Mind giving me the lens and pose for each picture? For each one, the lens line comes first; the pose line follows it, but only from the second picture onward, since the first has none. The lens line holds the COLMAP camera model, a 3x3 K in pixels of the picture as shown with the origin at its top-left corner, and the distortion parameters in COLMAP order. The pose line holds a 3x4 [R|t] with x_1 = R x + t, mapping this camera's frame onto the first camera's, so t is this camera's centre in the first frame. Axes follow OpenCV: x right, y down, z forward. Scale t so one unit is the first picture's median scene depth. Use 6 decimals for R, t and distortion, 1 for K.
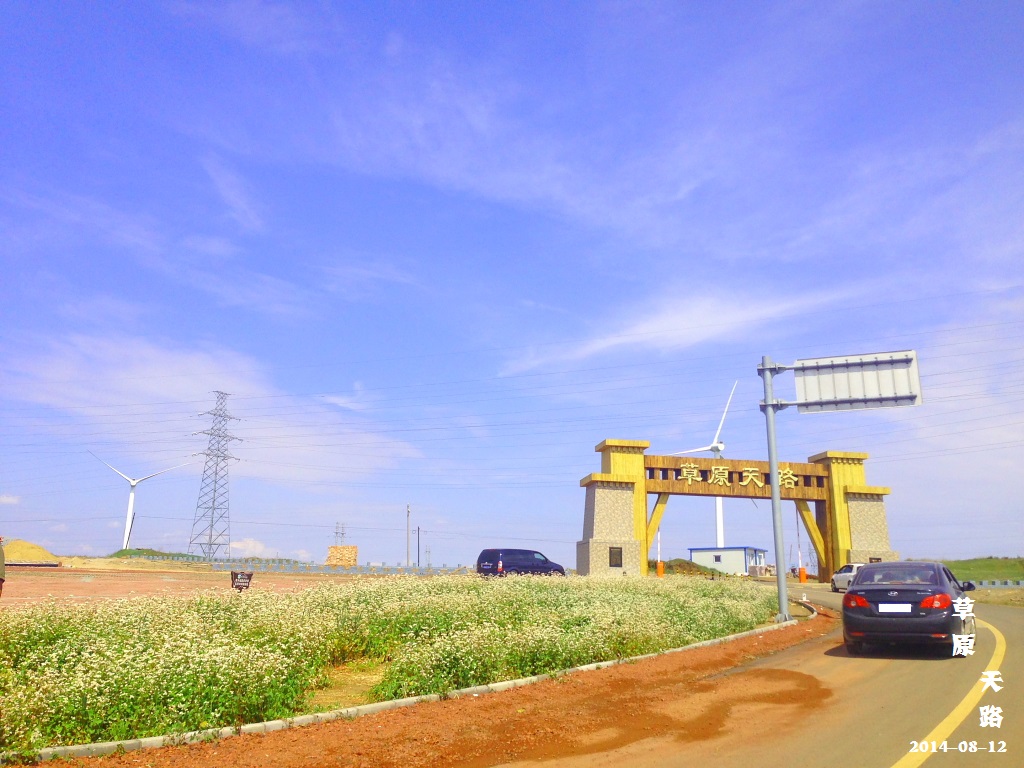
lens RADIAL K [[967.1, 0, 506.7], [0, 967.1, 390.3], [0, 0, 1]] dist [0.072490, 0.000000]
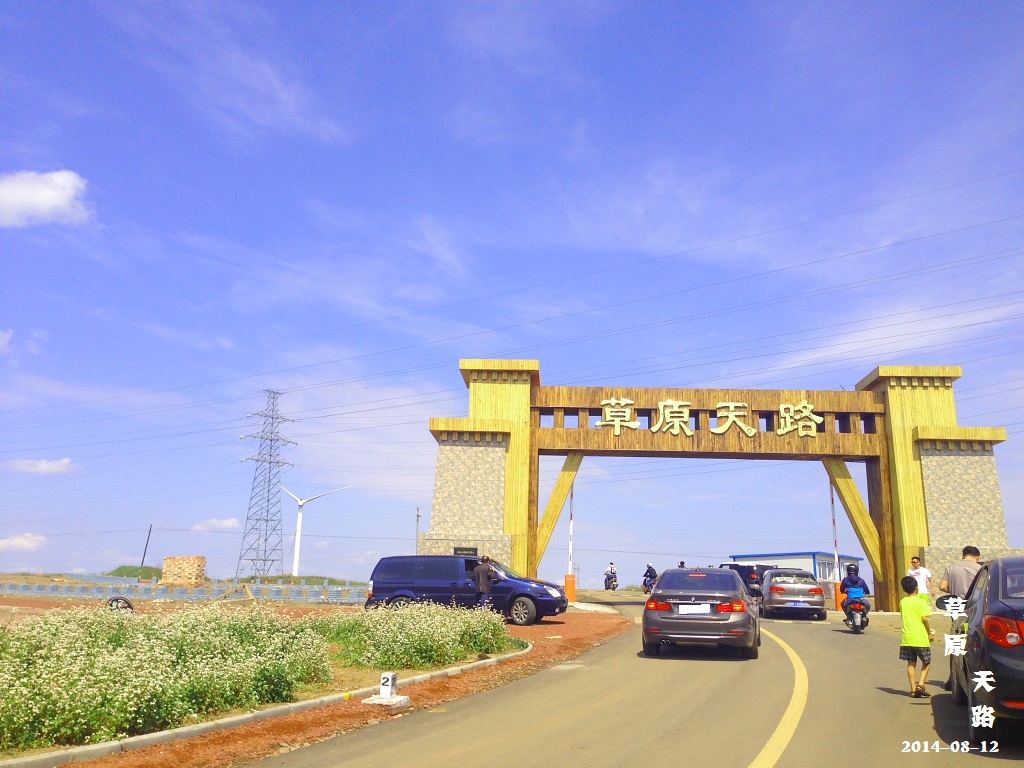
lens RADIAL K [[967.1, 0, 503.4], [0, 967.1, 403.6], [0, 0, 1]] dist [0.072490, 0.000000]
pose [[0.981838, -0.040032, -0.185452, 0.225897], [0.039192, 0.999198, -0.008194, 0.080099], [0.185631, 0.000777, 0.982619, 0.434602]]
